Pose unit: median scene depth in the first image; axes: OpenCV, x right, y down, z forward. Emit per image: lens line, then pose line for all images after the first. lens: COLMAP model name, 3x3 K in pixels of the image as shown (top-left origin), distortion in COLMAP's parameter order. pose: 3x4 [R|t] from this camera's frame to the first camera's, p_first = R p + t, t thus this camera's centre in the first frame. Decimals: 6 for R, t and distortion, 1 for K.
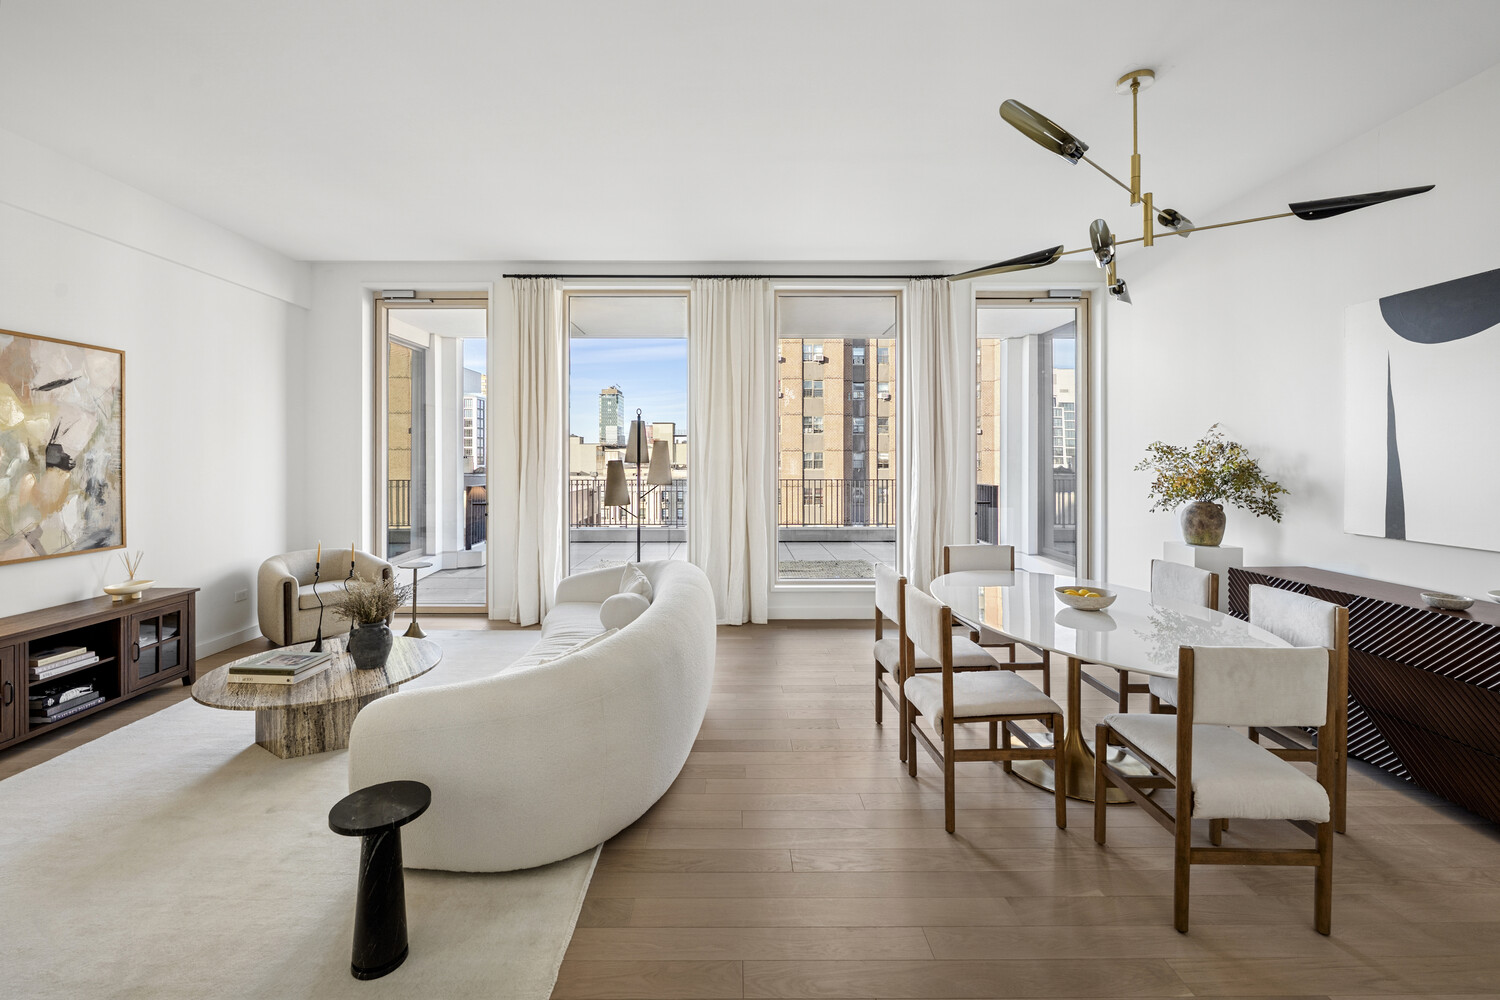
lens RADIAL K [[597.5, 0, 749.2], [0, 597.5, 459.9], [0, 0, 1]] dist [-0.002988, -0.000330]
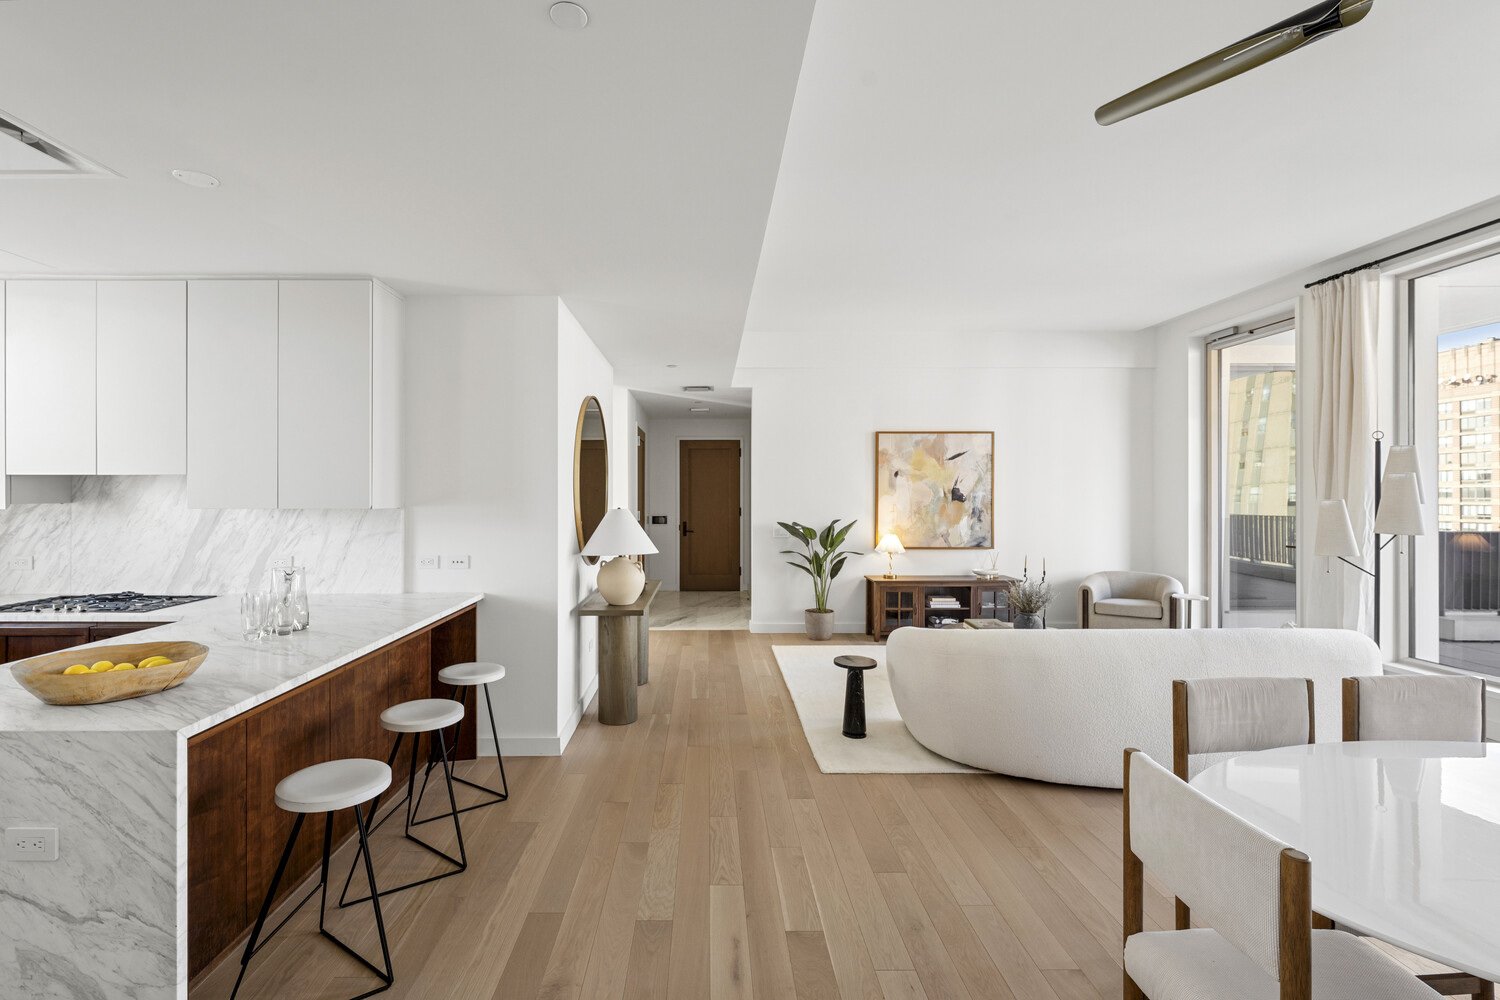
lens RADIAL K [[645.4, 0, 746.3], [0, 645.4, 493.1], [0, 0, 1]] dist [-0.000846, -0.000018]
pose [[0.051677, 0.003051, -0.998659, 0.764306], [-0.002232, 0.999993, 0.002940, -0.014609], [0.998661, 0.002077, 0.051684, 0.223121]]
